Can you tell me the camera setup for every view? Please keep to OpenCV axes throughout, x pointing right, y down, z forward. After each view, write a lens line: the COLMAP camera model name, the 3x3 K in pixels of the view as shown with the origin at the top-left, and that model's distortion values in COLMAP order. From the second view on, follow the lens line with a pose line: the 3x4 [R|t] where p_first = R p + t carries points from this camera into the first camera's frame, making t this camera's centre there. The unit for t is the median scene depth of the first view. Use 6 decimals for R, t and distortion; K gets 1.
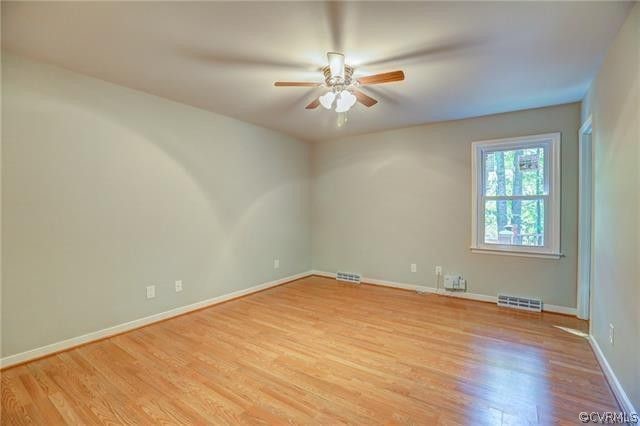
lens RADIAL K [[288.7, 0, 321.7], [0, 288.7, 209.5], [0, 0, 1]] dist [-0.024085, 0.000353]
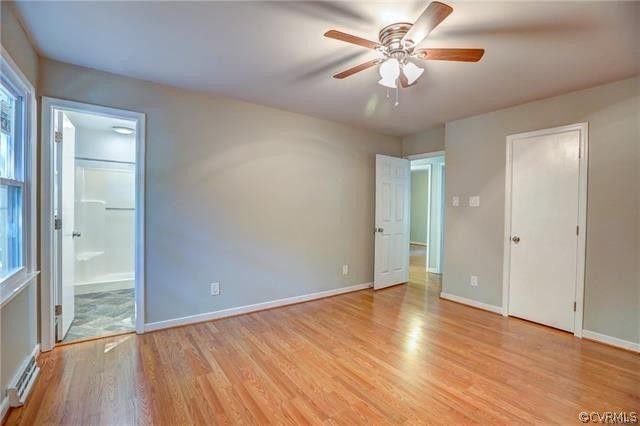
lens RADIAL K [[288.7, 0, 319.6], [0, 288.7, 210.9], [0, 0, 1]] dist [-0.024085, 0.000353]
pose [[-0.938565, -0.015897, 0.344736, -0.024044], [-0.010498, 0.999791, 0.017523, -0.014140], [-0.344943, 0.012828, -0.938536, 1.913147]]
